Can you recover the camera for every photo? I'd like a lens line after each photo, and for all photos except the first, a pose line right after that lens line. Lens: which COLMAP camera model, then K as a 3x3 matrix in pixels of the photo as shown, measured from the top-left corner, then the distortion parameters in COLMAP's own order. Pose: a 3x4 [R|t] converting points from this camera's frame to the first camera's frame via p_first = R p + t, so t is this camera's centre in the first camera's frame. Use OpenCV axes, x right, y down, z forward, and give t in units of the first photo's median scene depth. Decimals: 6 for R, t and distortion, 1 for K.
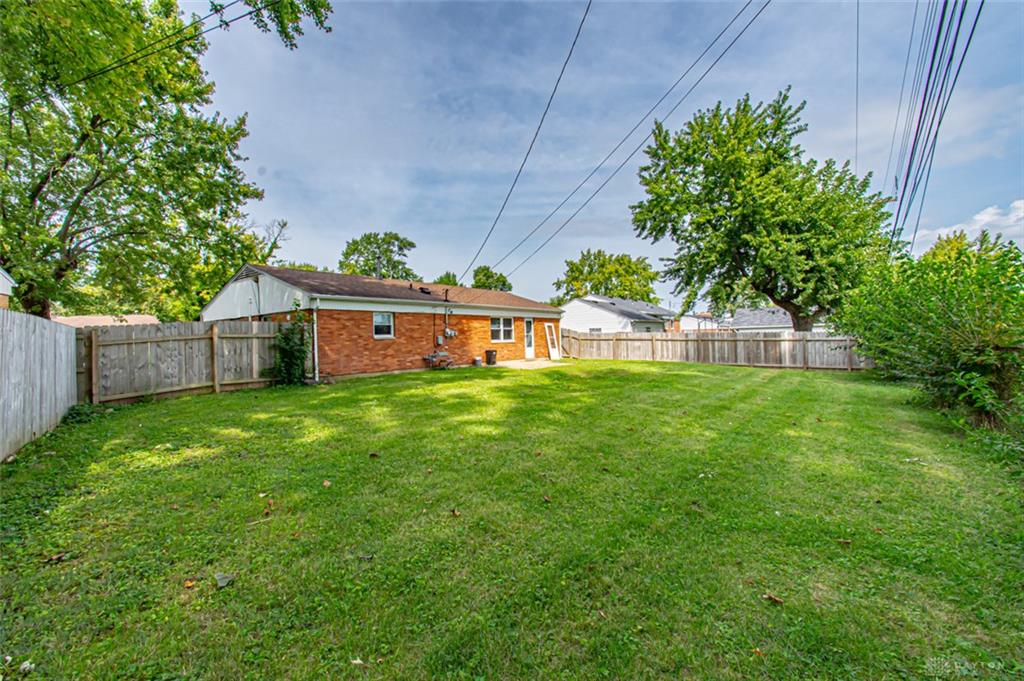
lens RADIAL K [[462.1, 0, 508.4], [0, 462.1, 343.0], [0, 0, 1]] dist [0.017447, -0.020178]
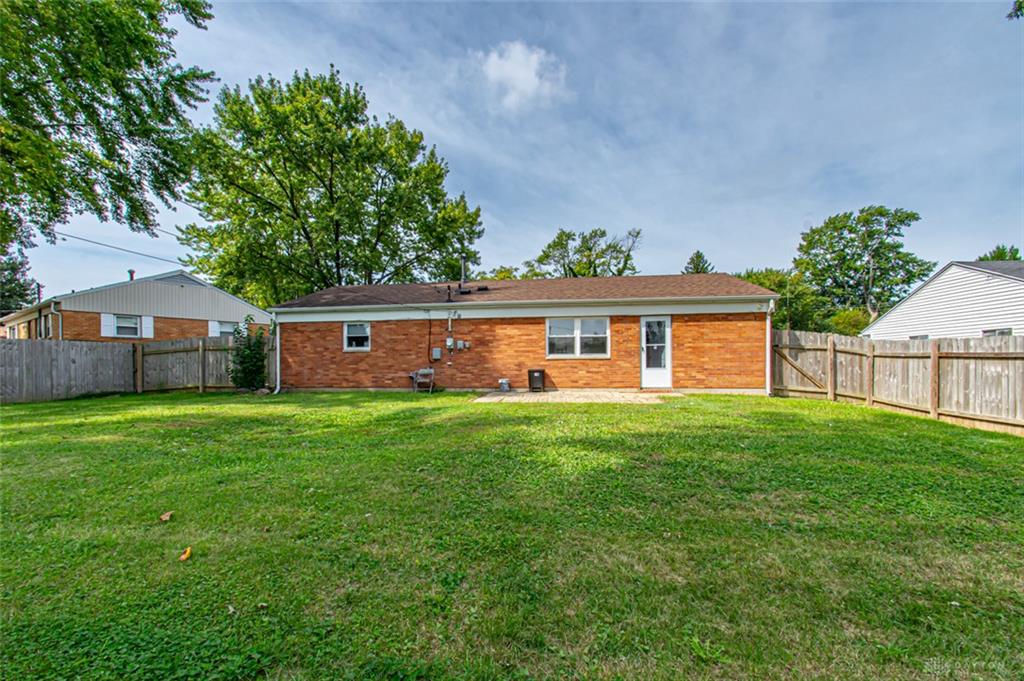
lens RADIAL K [[462.1, 0, 508.4], [0, 462.1, 343.0], [0, 0, 1]] dist [0.017447, -0.020178]
pose [[0.471329, -0.012228, -0.881873, 0.493741], [-0.012190, 0.999718, -0.020377, -0.007959], [0.881873, 0.020355, 0.471047, 0.625044]]
